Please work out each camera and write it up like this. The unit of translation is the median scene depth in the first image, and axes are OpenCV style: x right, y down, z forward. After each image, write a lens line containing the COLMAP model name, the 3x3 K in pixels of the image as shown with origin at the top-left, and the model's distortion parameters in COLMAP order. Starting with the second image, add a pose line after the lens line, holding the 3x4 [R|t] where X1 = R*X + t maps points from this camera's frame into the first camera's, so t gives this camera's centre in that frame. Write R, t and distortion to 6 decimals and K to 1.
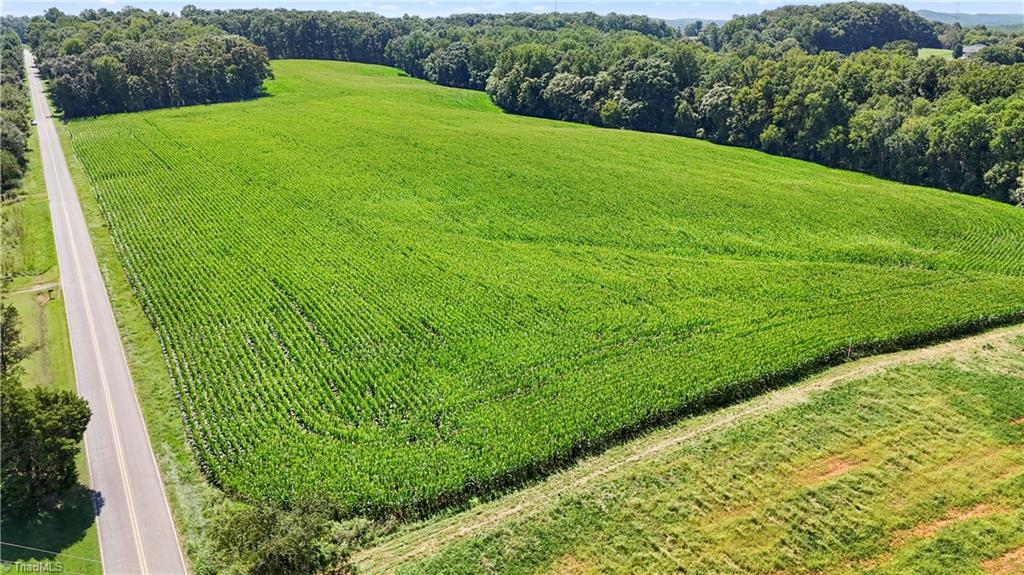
lens RADIAL K [[833.2, 0, 512.0], [0, 833.2, 287.5], [0, 0, 1]] dist [0.008430, -0.000770]
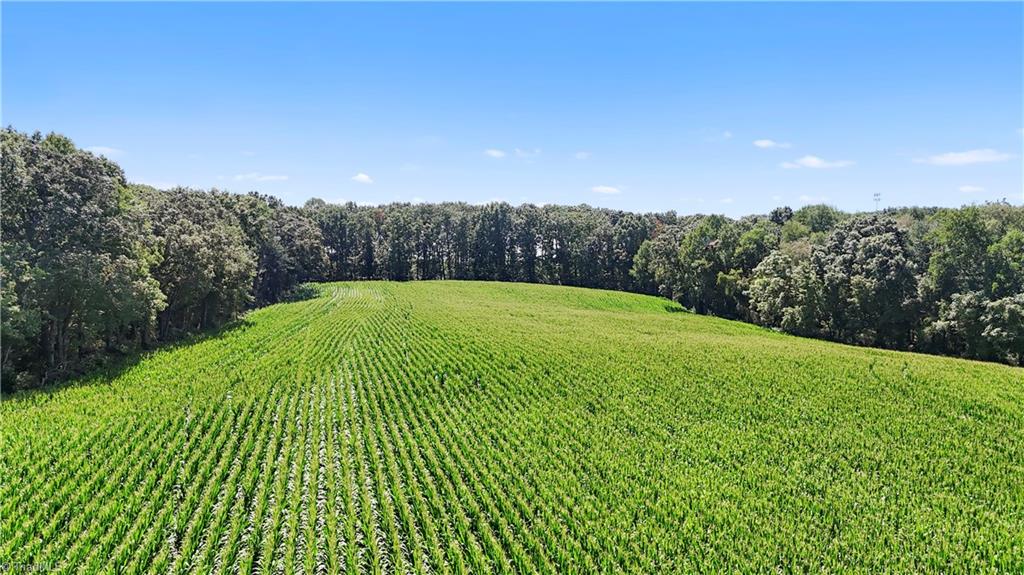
lens RADIAL K [[833.2, 0, 512.0], [0, 833.2, 287.5], [0, 0, 1]] dist [0.008430, -0.000770]
pose [[0.965908, -0.008641, -0.258740, -0.096470], [-0.062908, 0.961652, -0.266960, -0.136172], [0.251125, 0.274136, 0.928324, 0.538780]]
